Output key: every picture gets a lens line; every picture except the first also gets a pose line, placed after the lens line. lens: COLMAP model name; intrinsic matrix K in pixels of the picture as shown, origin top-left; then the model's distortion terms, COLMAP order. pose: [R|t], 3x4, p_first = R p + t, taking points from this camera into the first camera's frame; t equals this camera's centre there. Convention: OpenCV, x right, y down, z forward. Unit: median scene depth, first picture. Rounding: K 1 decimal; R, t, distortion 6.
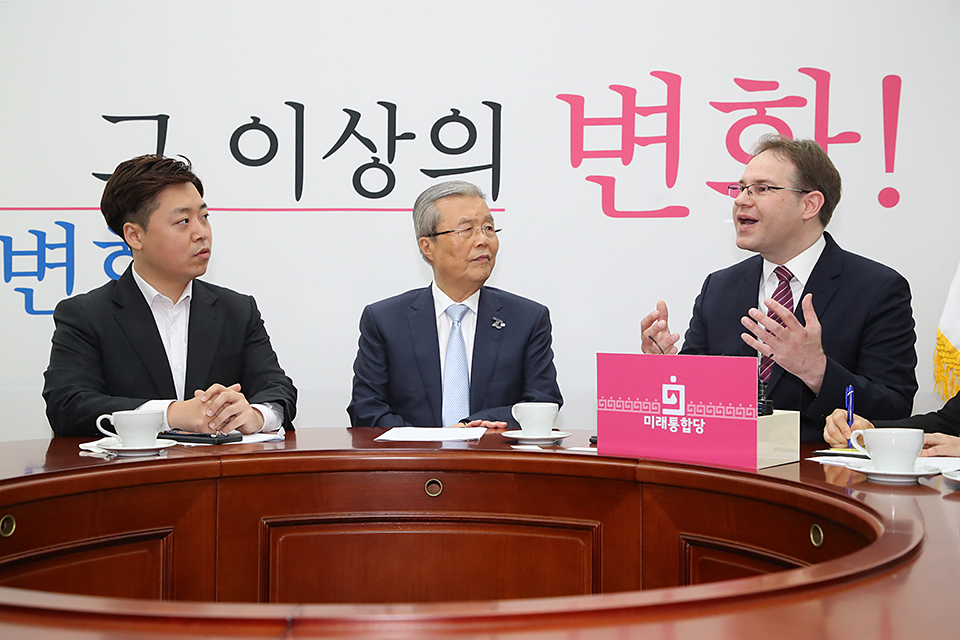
lens RADIAL K [[1352.9, 0, 482.8], [0, 1352.9, 300.8], [0, 0, 1]] dist [0.184408, 0.000000]
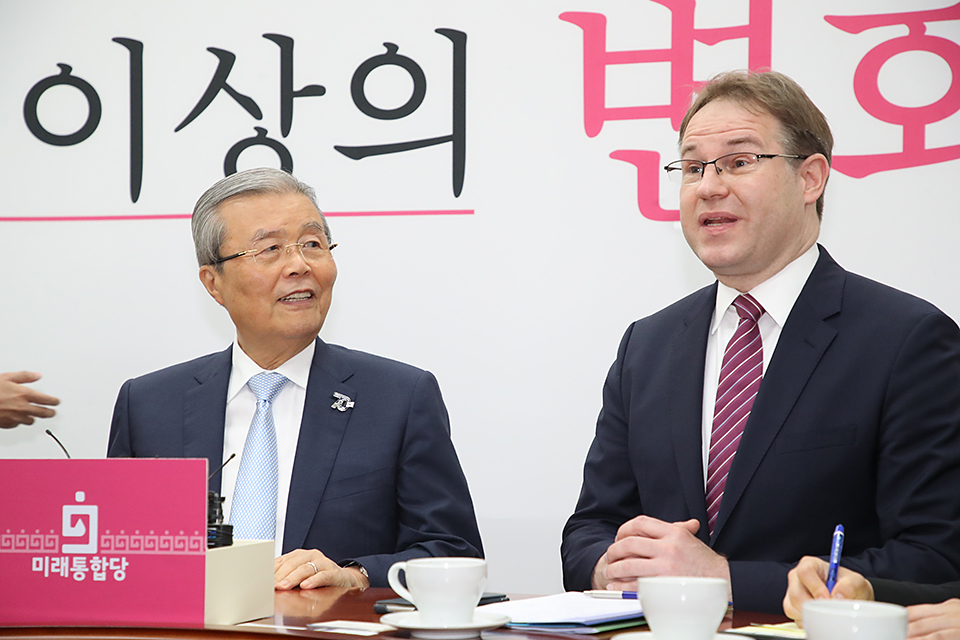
lens RADIAL K [[2345.6, 0, 463.3], [0, 2345.6, 299.7], [0, 0, 1]] dist [0.527431, 0.000000]
pose [[0.989126, -0.013732, -0.146426, 0.160281], [0.009437, 0.999506, -0.029984, 0.001736], [0.146765, 0.028276, 0.988767, -0.009122]]
